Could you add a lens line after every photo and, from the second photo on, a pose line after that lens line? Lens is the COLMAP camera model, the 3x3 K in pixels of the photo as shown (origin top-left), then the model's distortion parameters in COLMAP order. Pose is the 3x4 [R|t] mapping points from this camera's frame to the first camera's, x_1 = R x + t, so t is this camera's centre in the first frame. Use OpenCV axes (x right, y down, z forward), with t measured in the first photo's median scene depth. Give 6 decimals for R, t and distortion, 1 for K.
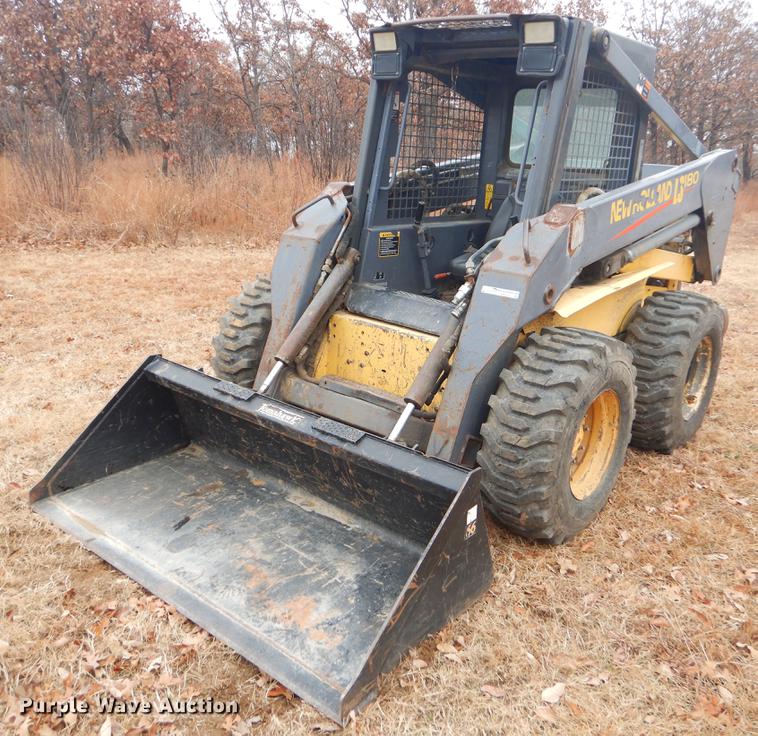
lens RADIAL K [[746.0, 0, 378.9], [0, 746.0, 350.4], [0, 0, 1]] dist [0.016044, 0.011389]
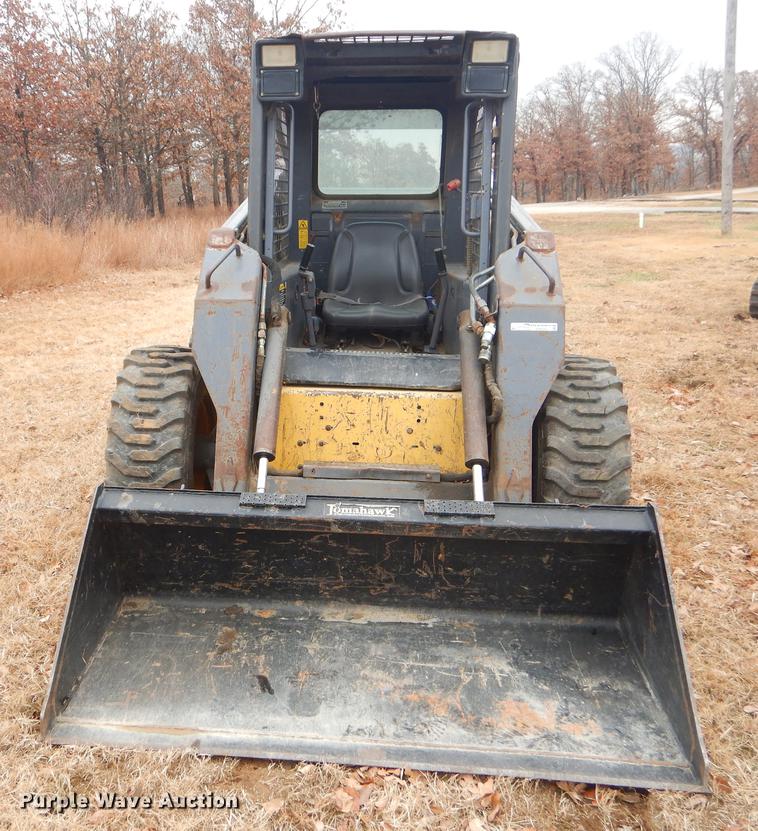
lens RADIAL K [[879.3, 0, 378.6], [0, 879.3, 404.5], [0, 0, 1]] dist [0.017378, 0.020220]
pose [[0.838131, -0.181113, 0.514523, -0.559130], [0.187335, 0.981468, 0.040320, -0.060559], [-0.512290, 0.062595, 0.856528, 0.151469]]
